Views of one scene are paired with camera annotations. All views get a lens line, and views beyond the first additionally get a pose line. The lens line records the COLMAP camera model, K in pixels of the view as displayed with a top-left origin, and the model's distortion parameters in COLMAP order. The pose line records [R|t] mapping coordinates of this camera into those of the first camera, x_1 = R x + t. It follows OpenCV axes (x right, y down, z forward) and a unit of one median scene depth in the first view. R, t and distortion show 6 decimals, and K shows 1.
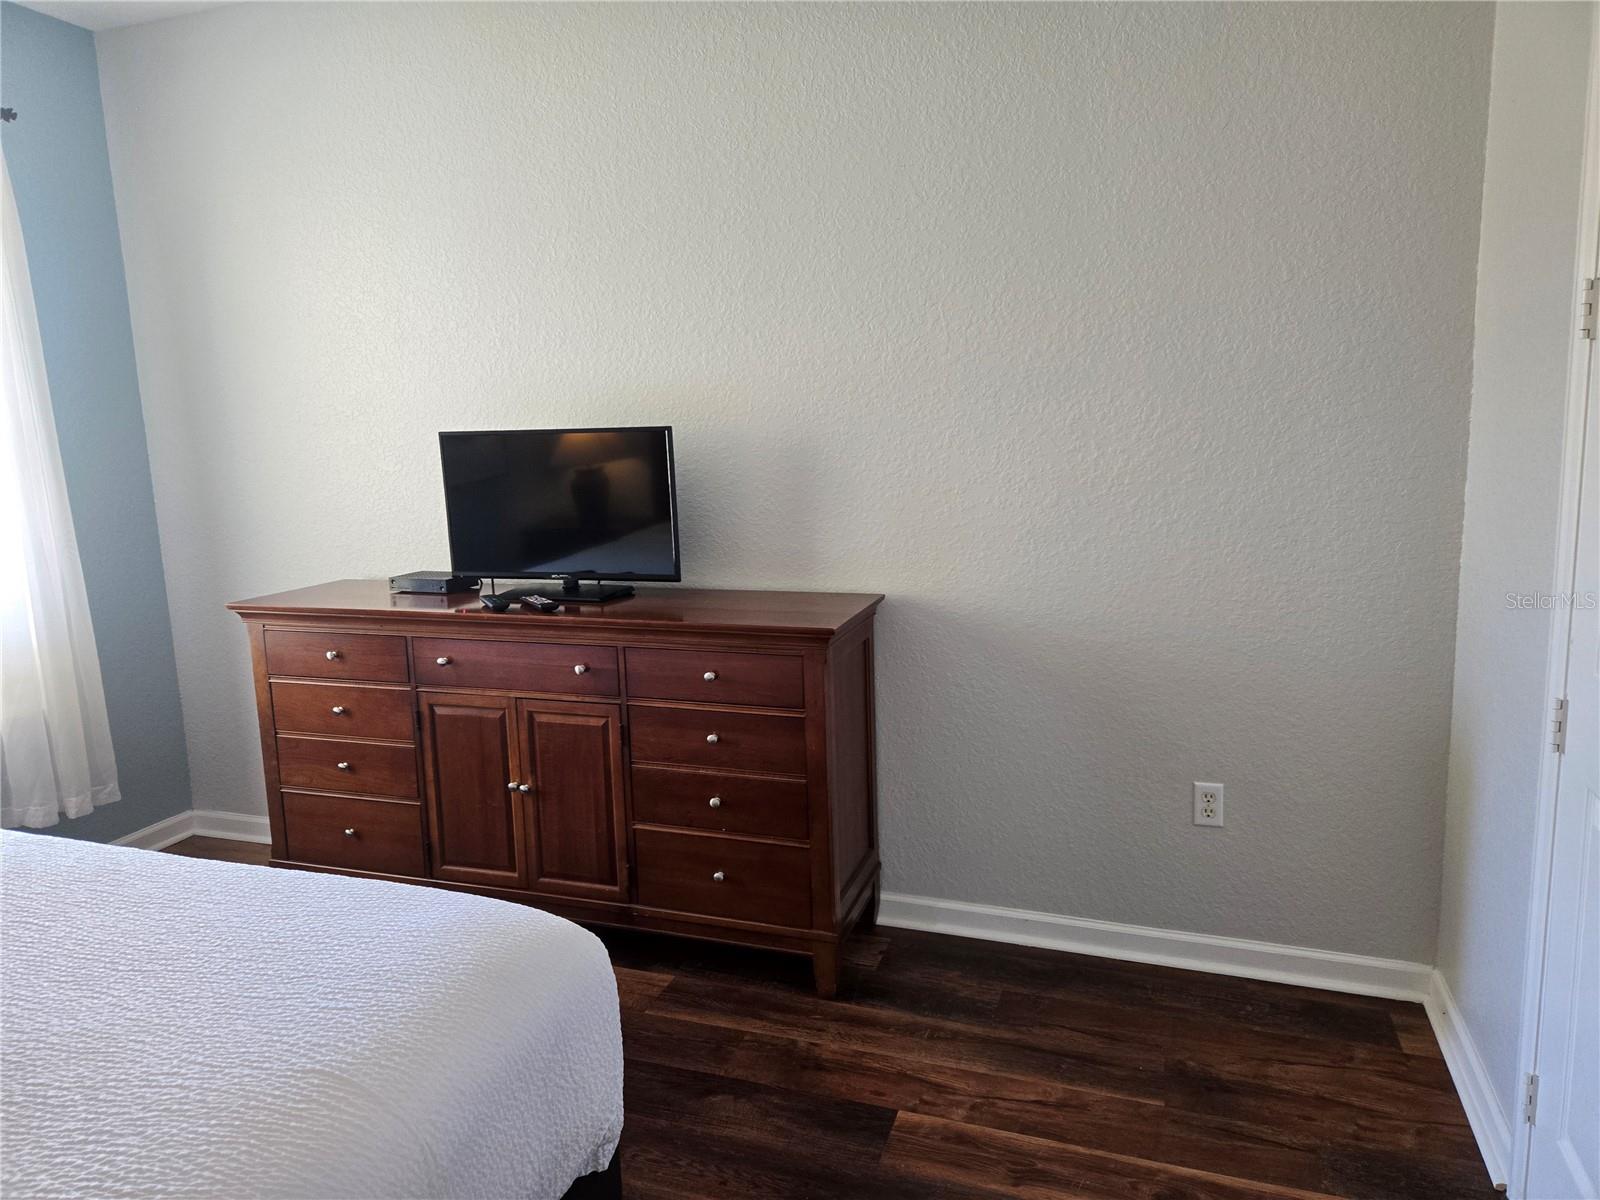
lens RADIAL K [[1071.9, 0, 802.9], [0, 1071.9, 592.4], [0, 0, 1]] dist [0.083588, -0.070579]
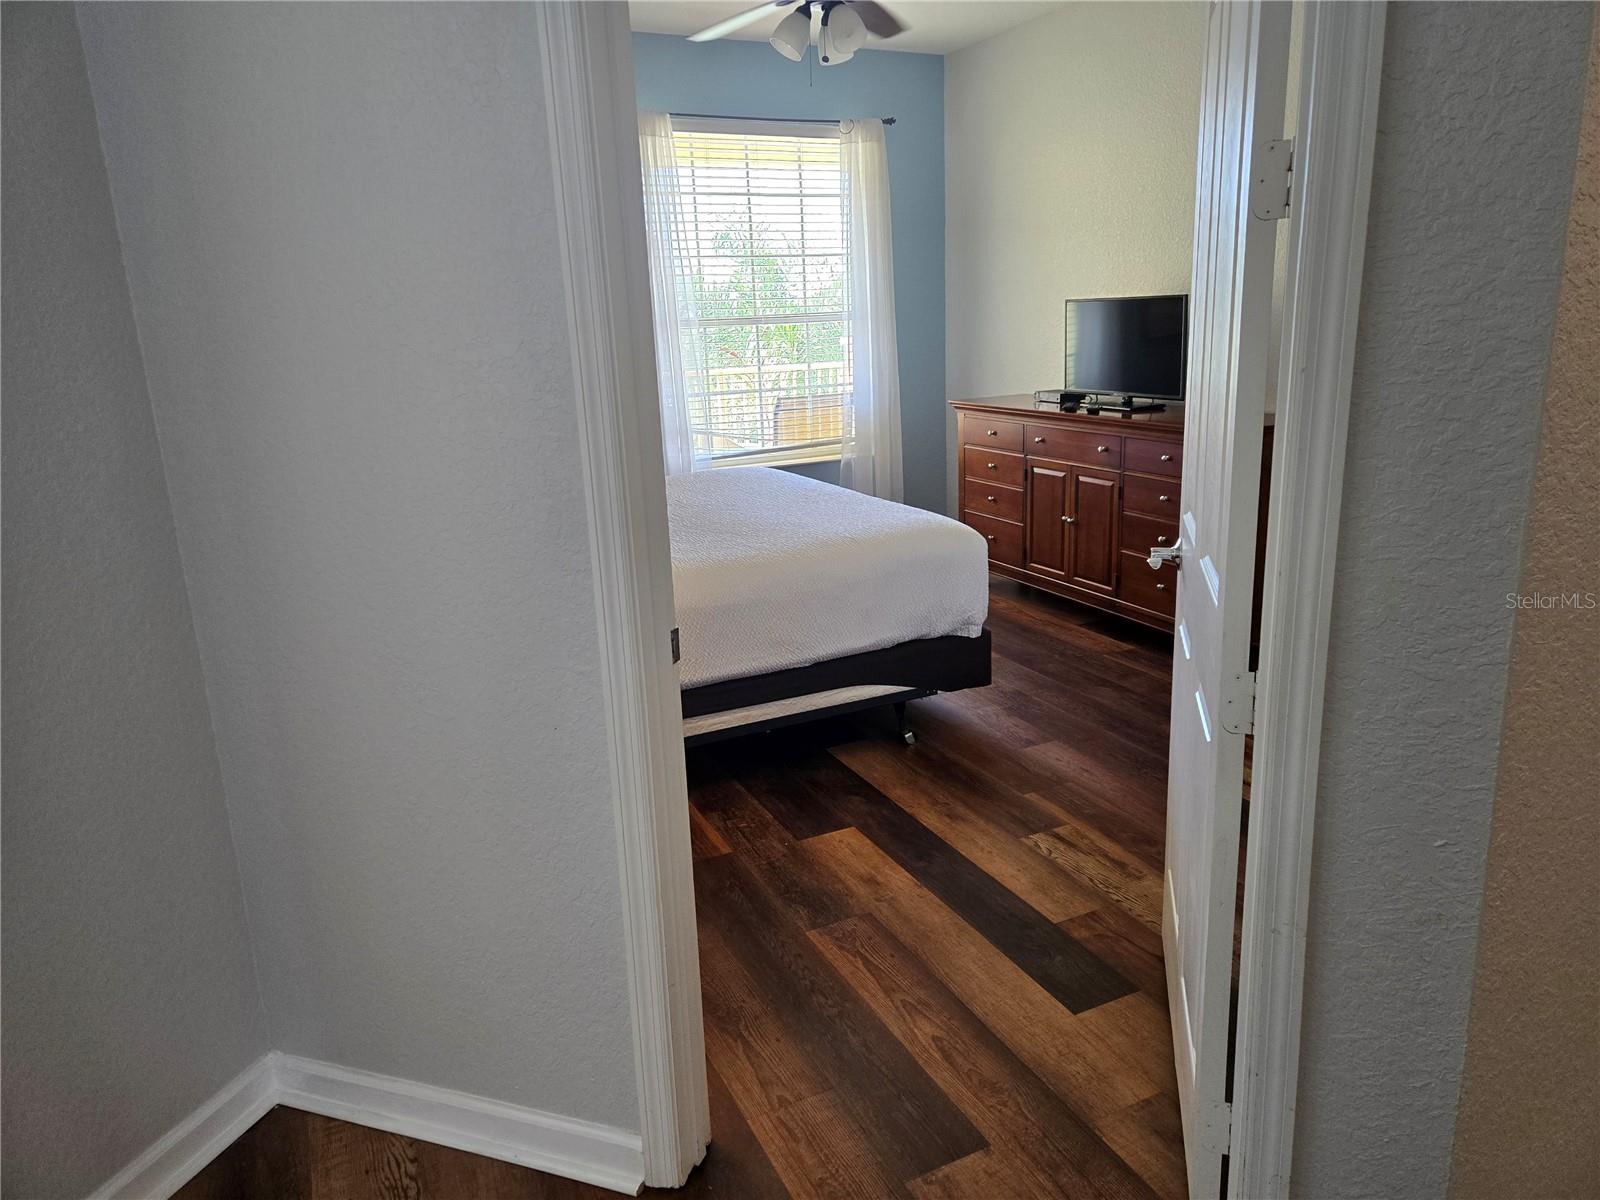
lens RADIAL K [[1071.9, 0, 802.9], [0, 1071.9, 592.4], [0, 0, 1]] dist [0.083588, -0.070579]
pose [[0.709991, 0.181429, -0.680438, 0.589932], [-0.094276, 0.982033, 0.163474, 0.056221], [0.697871, -0.051916, 0.714339, -0.472402]]
